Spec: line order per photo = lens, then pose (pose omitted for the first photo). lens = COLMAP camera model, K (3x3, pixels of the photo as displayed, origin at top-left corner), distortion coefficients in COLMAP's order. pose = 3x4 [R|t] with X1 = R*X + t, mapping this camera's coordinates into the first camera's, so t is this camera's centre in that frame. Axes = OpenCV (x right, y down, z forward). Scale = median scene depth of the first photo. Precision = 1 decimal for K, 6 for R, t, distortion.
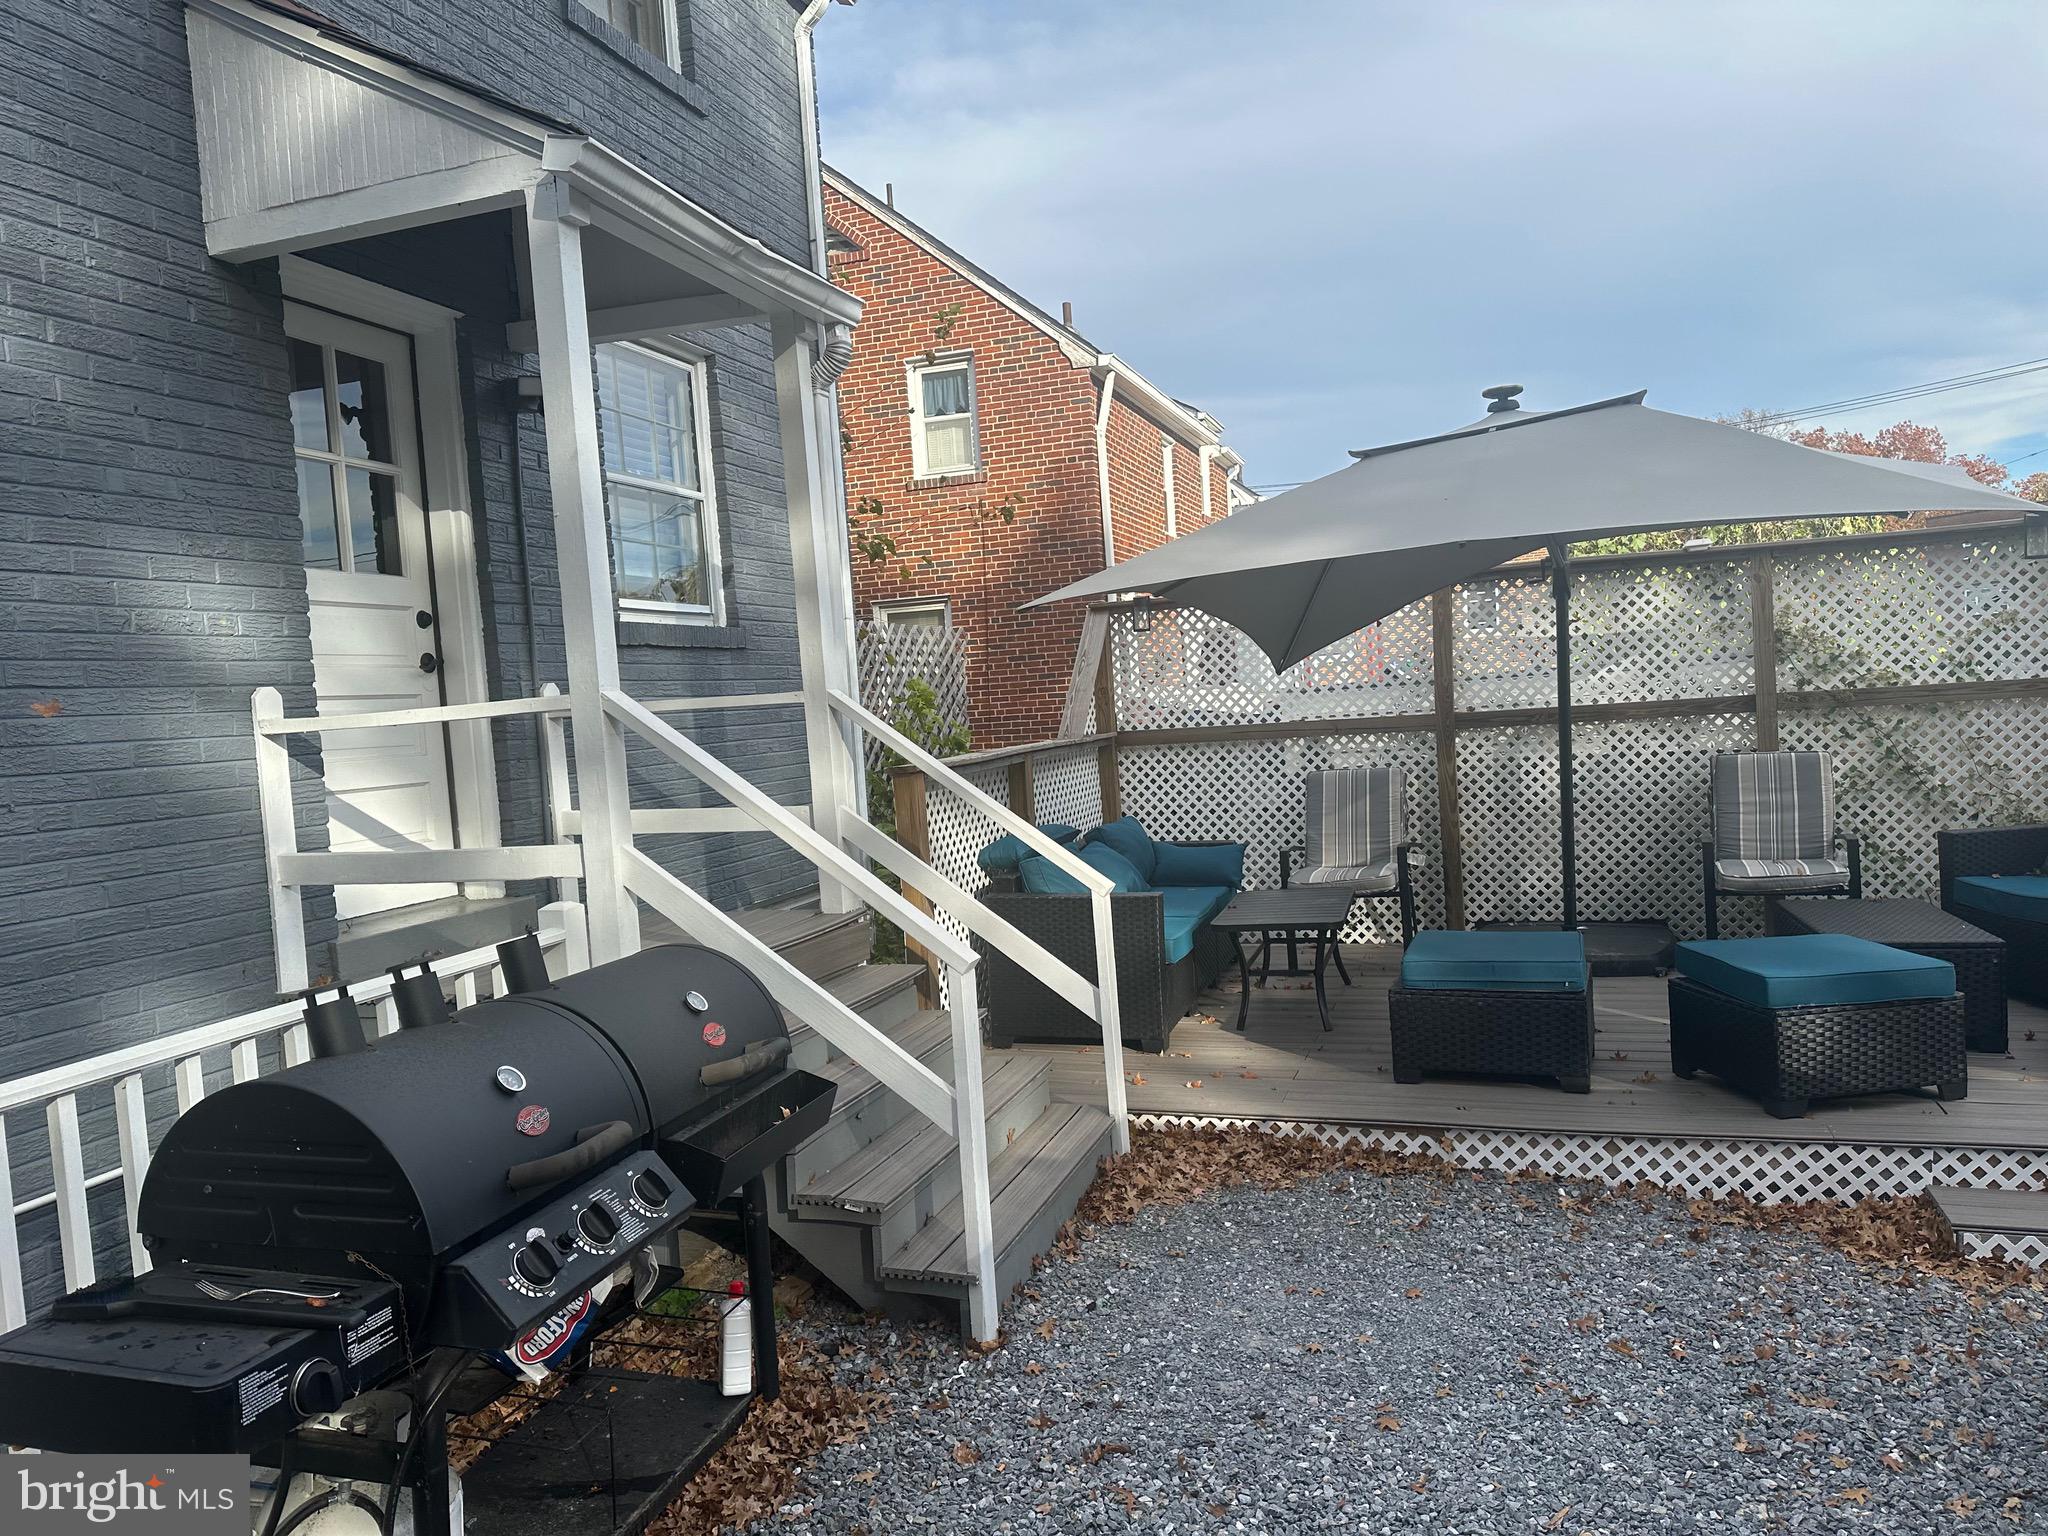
lens RADIAL K [[1435.1, 0, 1021.0], [0, 1435.1, 768.3], [0, 0, 1]] dist [0.081782, -0.100359]
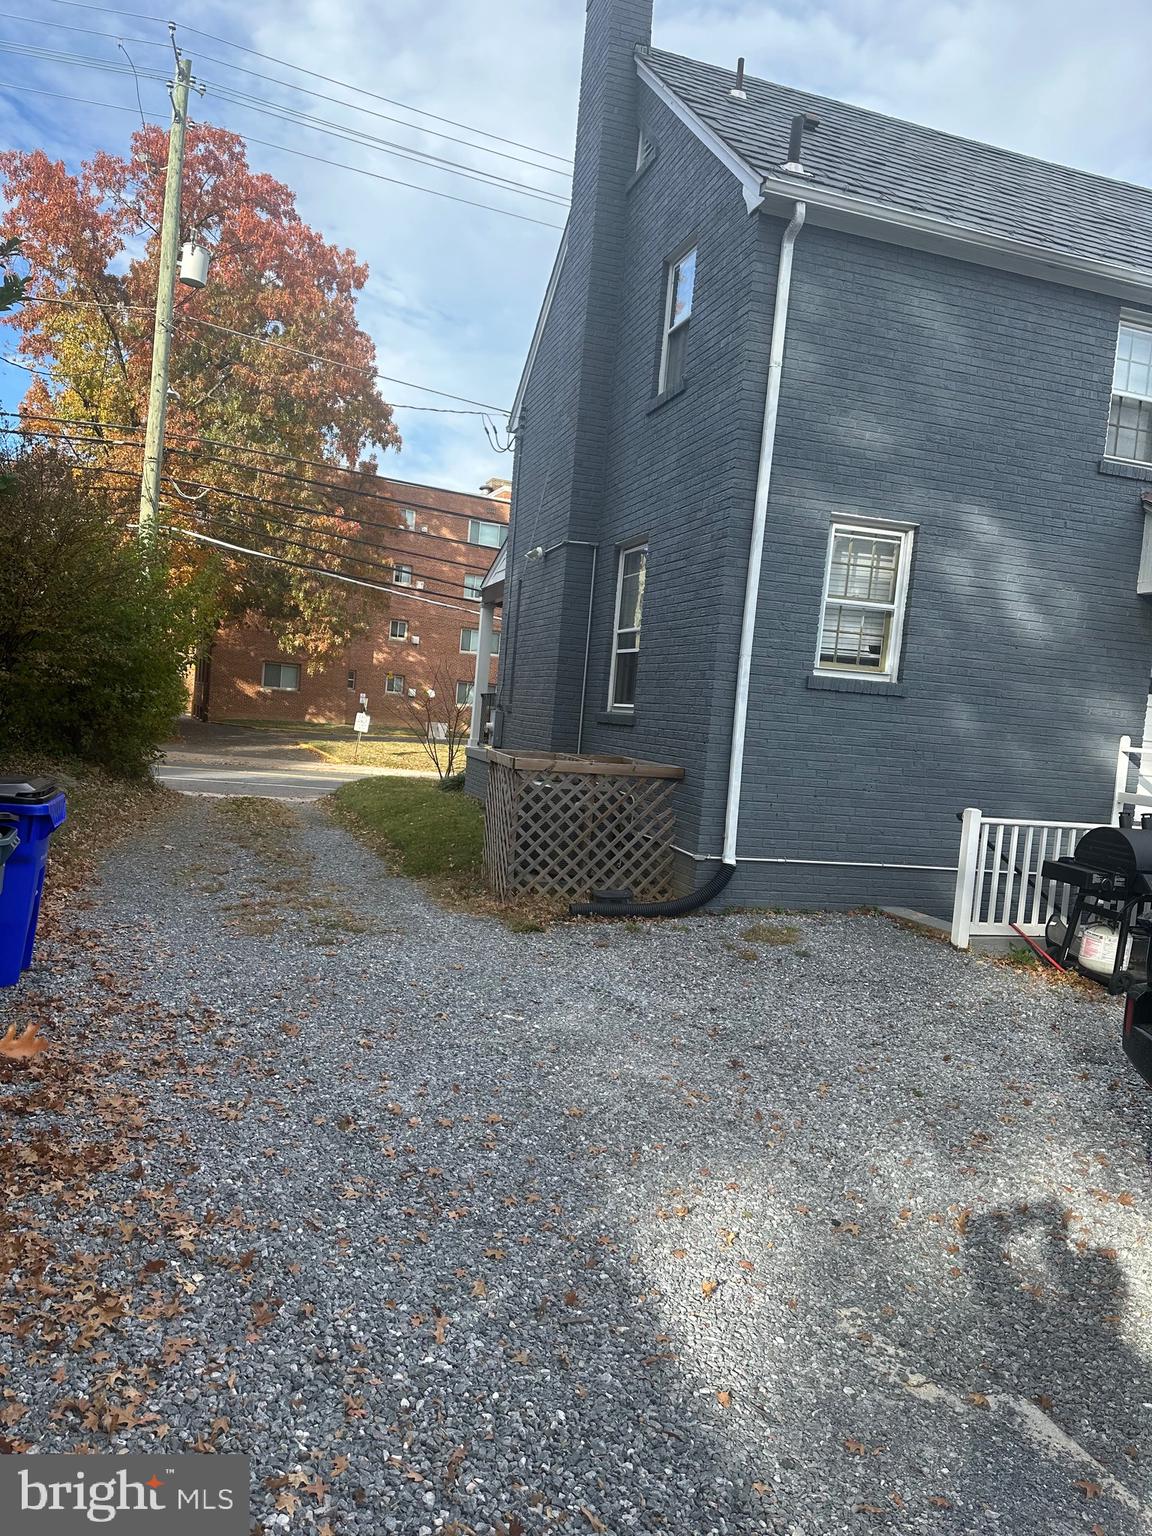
lens RADIAL K [[1075.2, 0, 565.6], [0, 1075.2, 784.5], [0, 0, 1]] dist [0.120972, -0.181627]
pose [[0.574530, 0.168467, -0.800958, 0.543715], [-0.160173, 0.982809, 0.091823, 0.017352], [0.802658, 0.075537, 0.591637, -1.060731]]
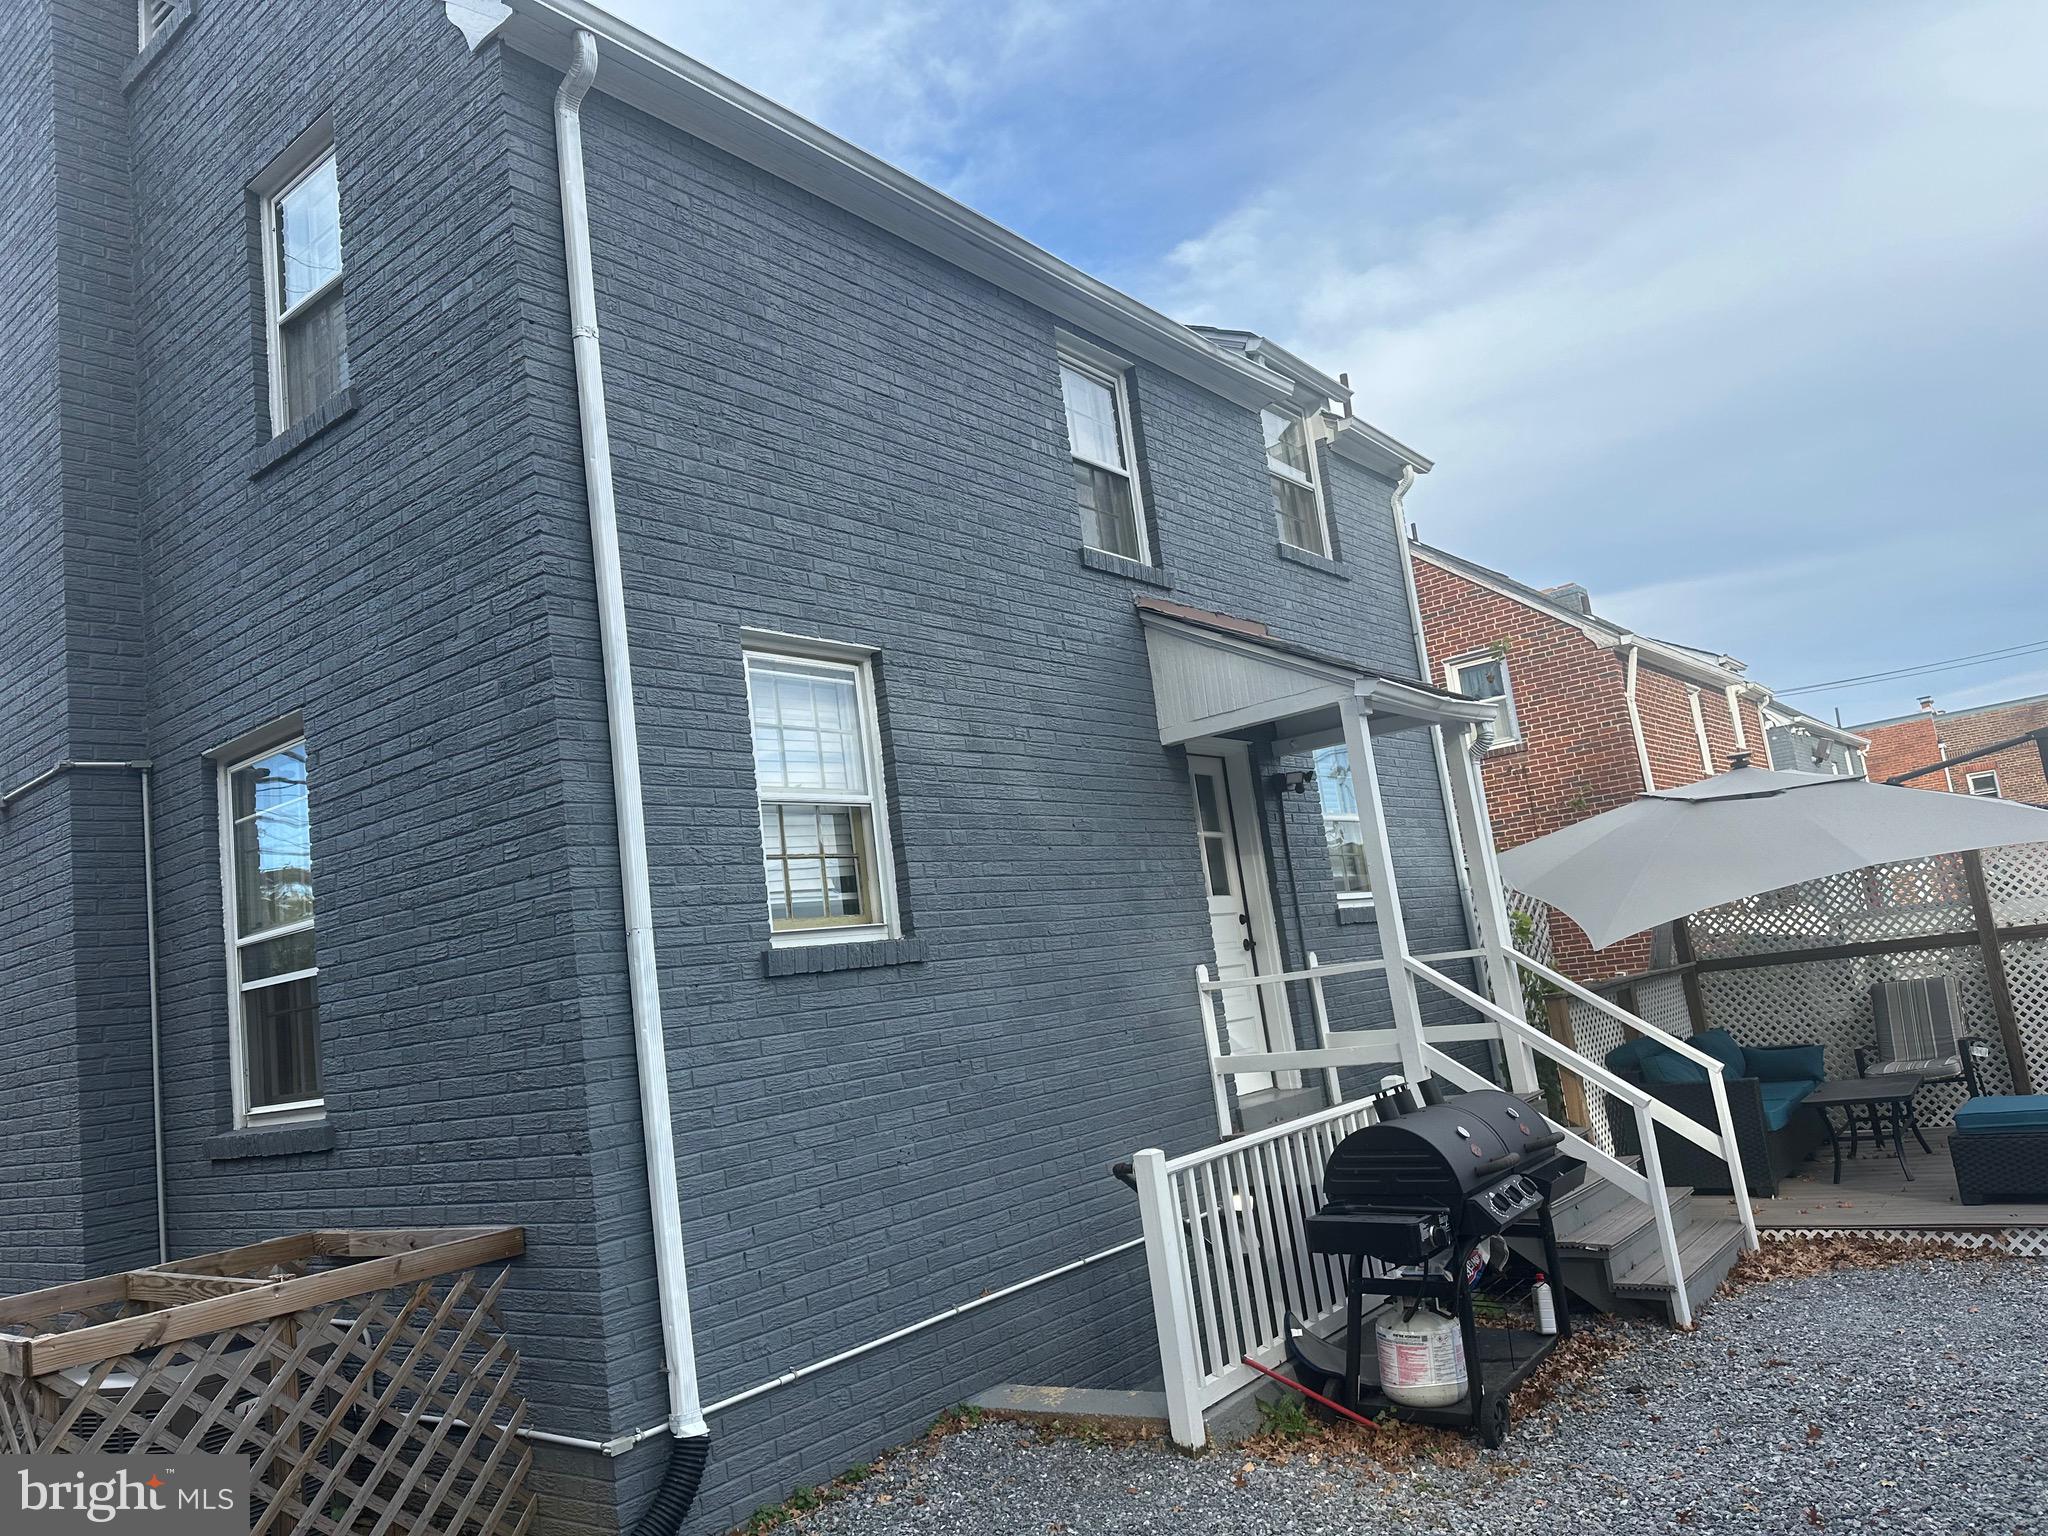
lens RADIAL K [[1435.1, 0, 1021.0], [0, 1435.1, 768.3], [0, 0, 1]] dist [0.081782, -0.100359]
pose [[0.939897, -0.107006, -0.324258, -0.097461], [0.050404, 0.982704, -0.178193, 0.010754], [0.337718, 0.151139, 0.929034, -0.706127]]
